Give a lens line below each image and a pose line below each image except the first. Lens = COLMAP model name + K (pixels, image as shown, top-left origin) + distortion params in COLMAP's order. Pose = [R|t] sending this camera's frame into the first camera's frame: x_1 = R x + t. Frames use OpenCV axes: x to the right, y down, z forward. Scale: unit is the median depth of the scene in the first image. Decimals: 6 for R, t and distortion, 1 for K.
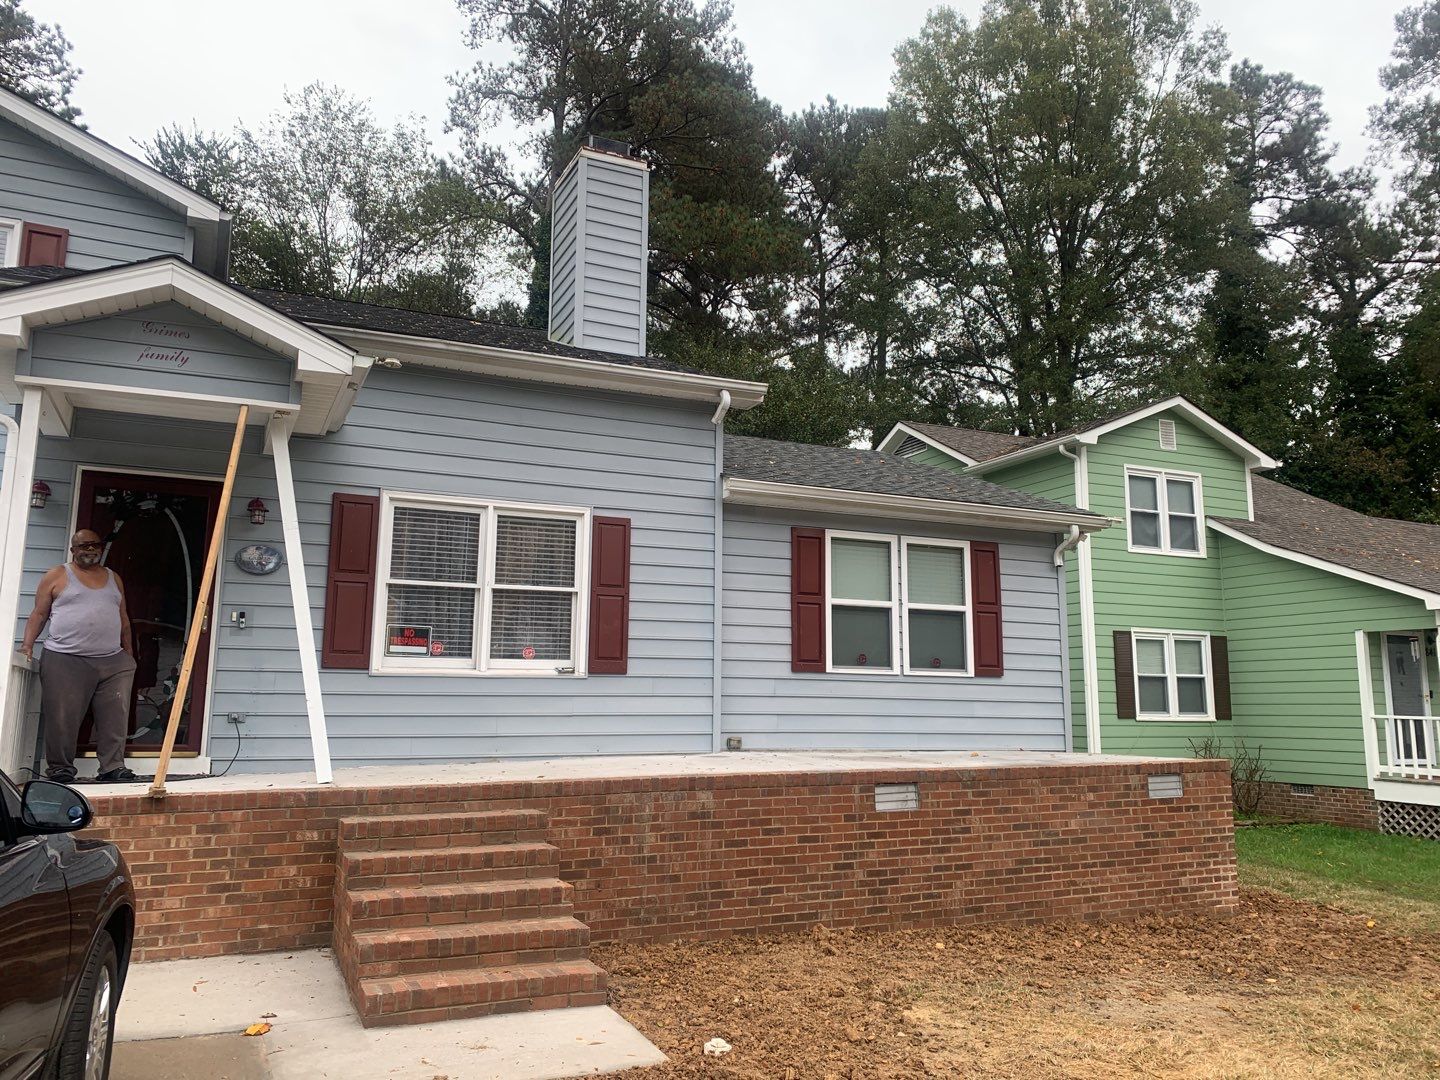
lens RADIAL K [[1091.8, 0, 713.8], [0, 1091.8, 521.6], [0, 0, 1]] dist [0.125632, -0.296326]
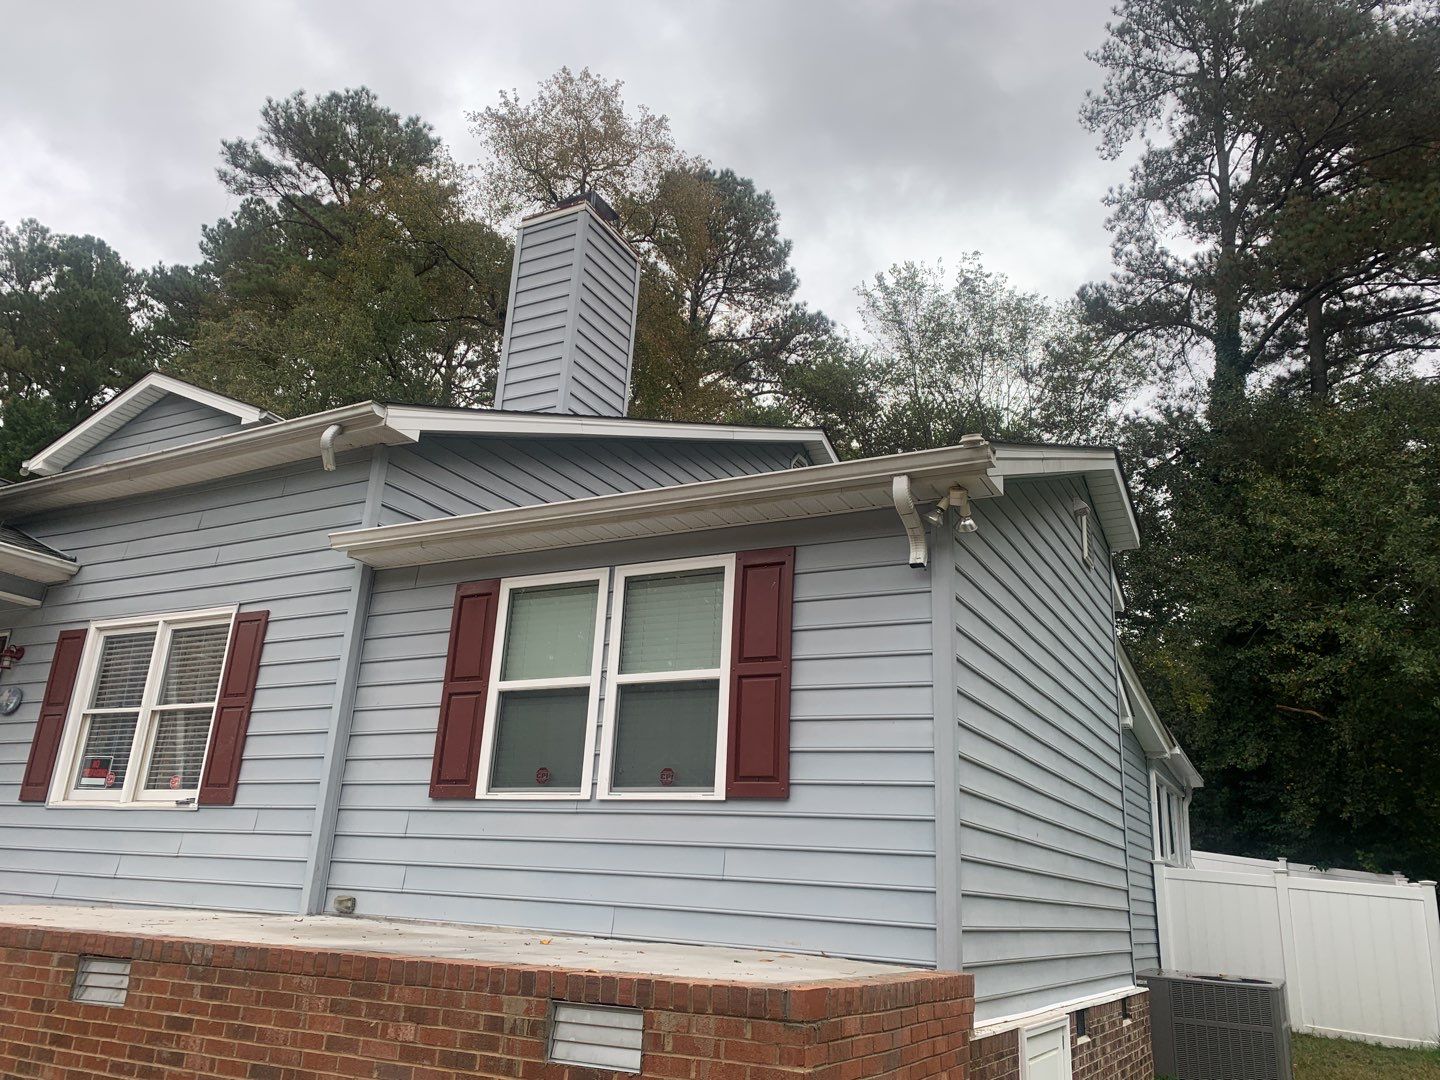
lens RADIAL K [[1099.1, 0, 699.3], [0, 1099.1, 533.5], [0, 0, 1]] dist [0.046114, -0.047479]
pose [[0.593220, -0.228003, -0.772078, 0.722940], [0.086627, 0.971566, -0.220354, 0.143169], [0.800366, 0.063835, 0.596103, 0.723503]]
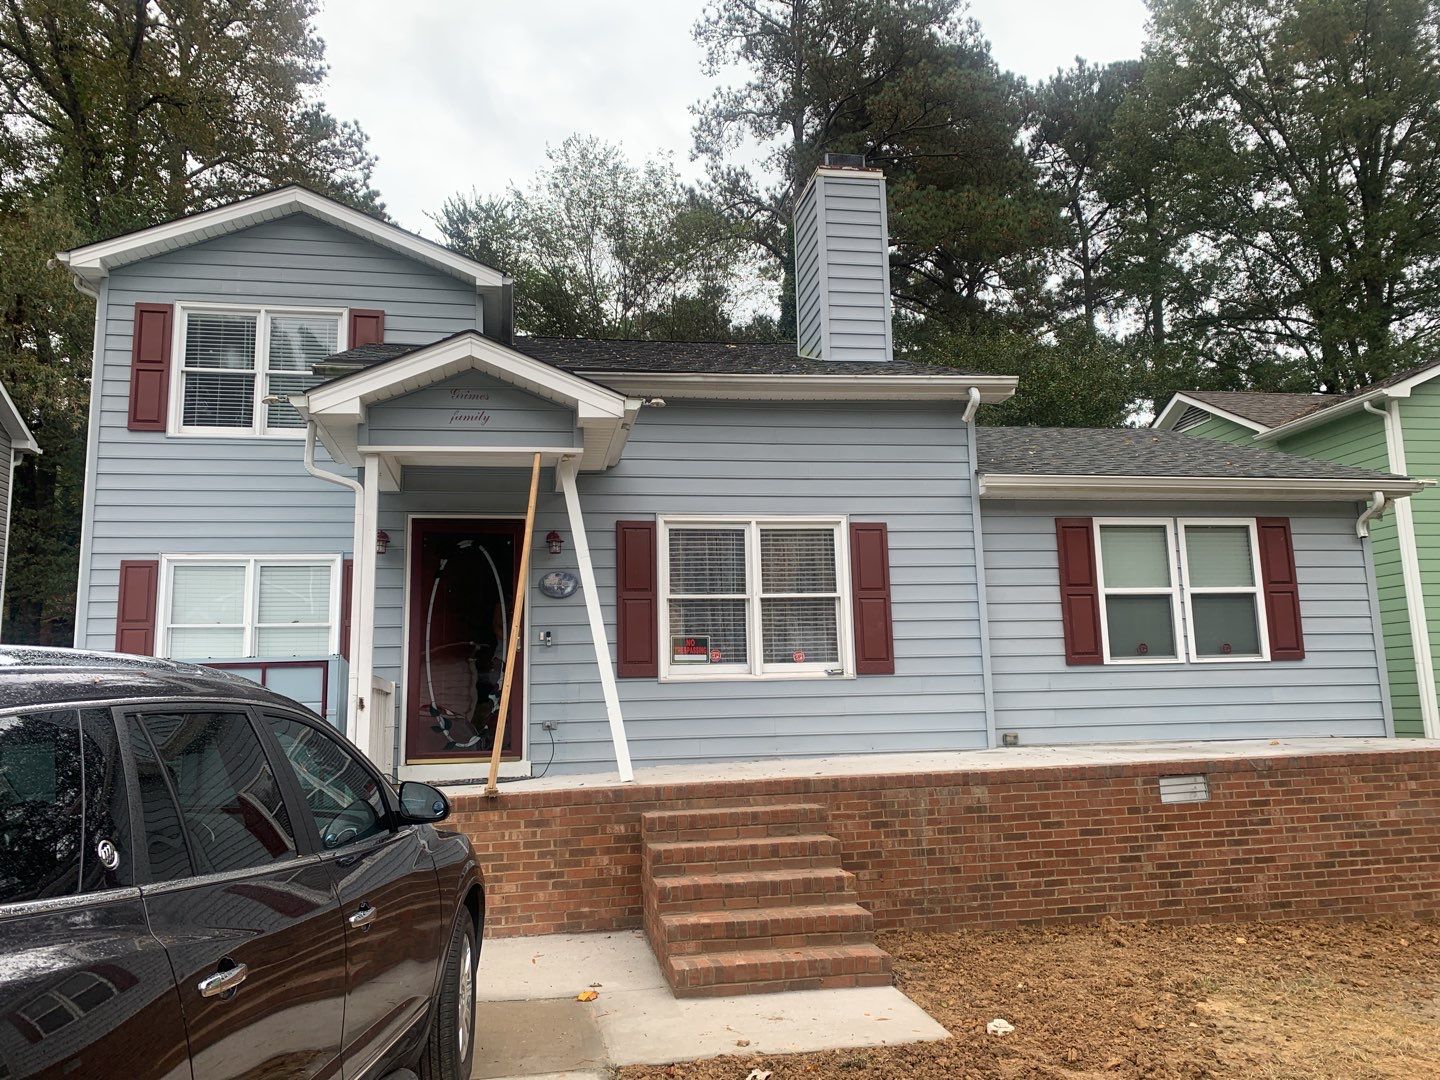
lens RADIAL K [[1106.7, 0, 706.5], [0, 1106.7, 522.7], [0, 0, 1]] dist [0.013912, 0.001709]
pose [[0.965338, -0.075410, -0.249871, 0.017680], [0.076221, 0.997070, -0.006442, -0.008377], [0.249625, -0.012827, 0.968258, -0.042952]]
